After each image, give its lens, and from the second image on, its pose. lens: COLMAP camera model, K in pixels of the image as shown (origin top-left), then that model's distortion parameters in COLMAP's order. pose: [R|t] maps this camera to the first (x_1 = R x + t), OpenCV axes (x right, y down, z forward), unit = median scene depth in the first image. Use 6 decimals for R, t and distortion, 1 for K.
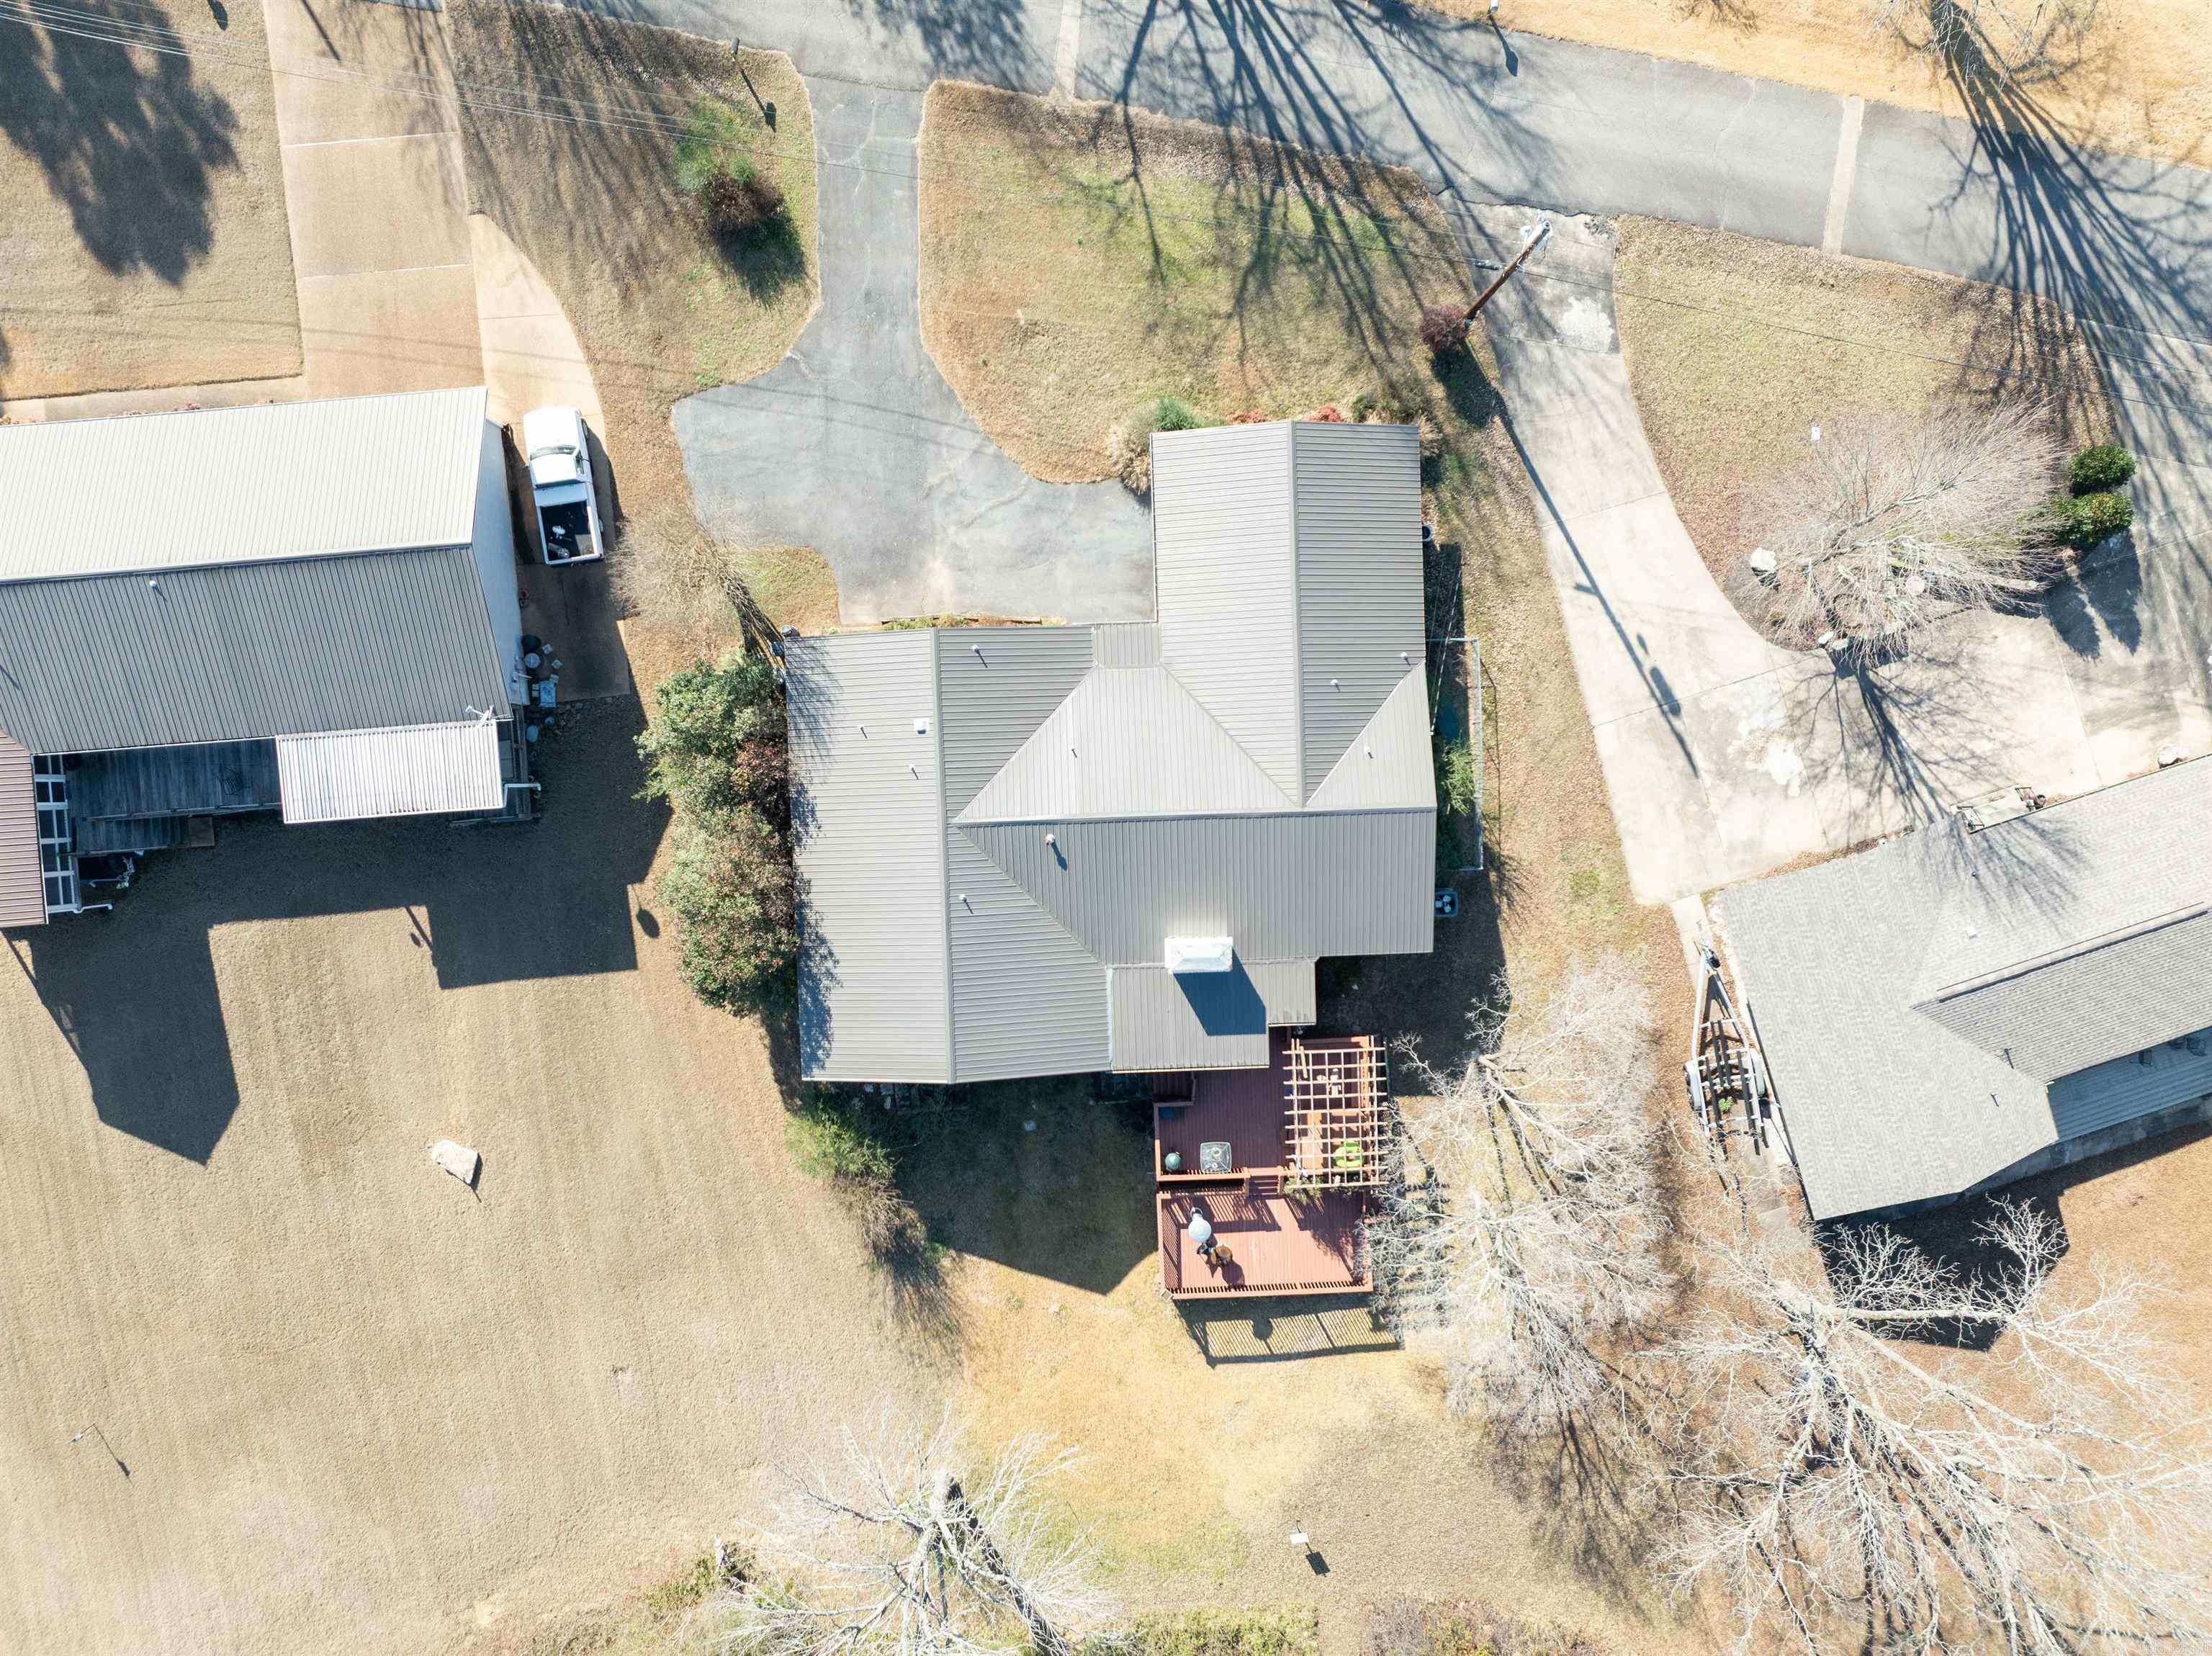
lens RADIAL K [[1553.5, 0, 1106.0], [0, 1553.5, 828.0], [0, 0, 1]] dist [-0.041232, 0.001008]
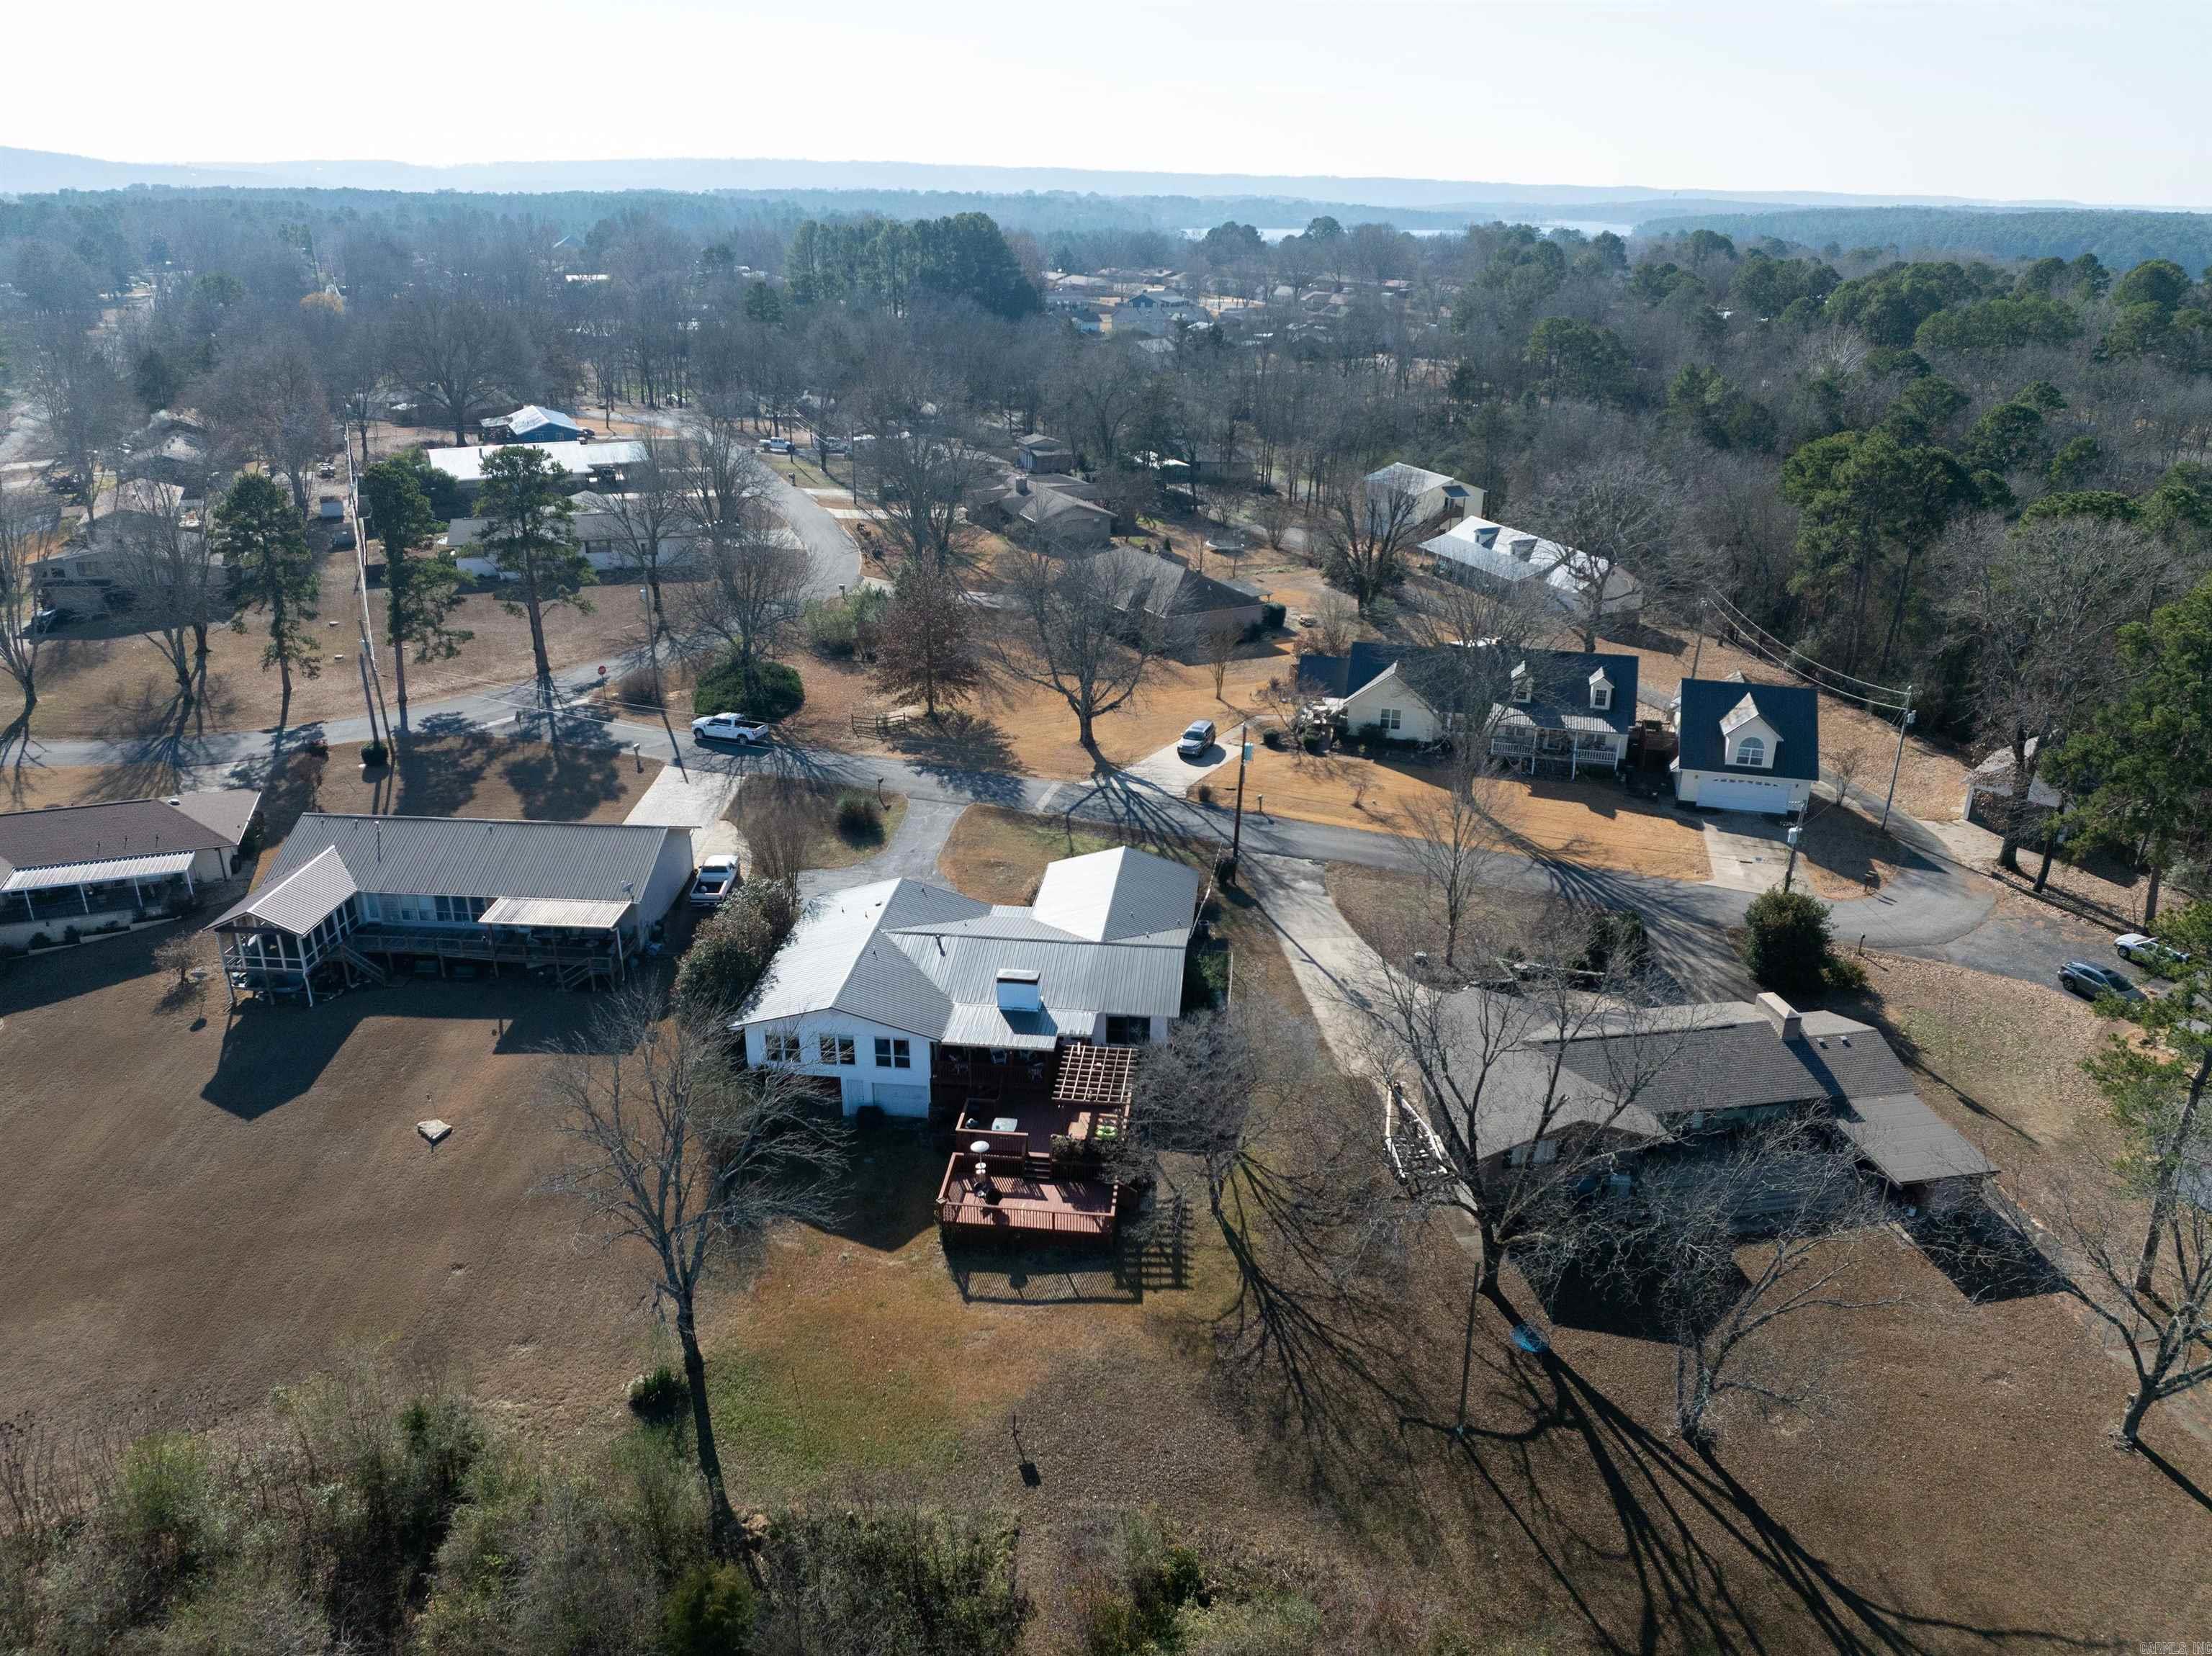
lens RADIAL K [[1553.5, 0, 1106.0], [0, 1553.5, 828.0], [0, 0, 1]] dist [-0.041232, 0.001008]
pose [[0.989923, 0.054955, -0.130506, 0.299010], [-0.141529, 0.353831, -0.924540, 1.263124], [-0.004631, 0.933694, 0.358043, 0.299283]]
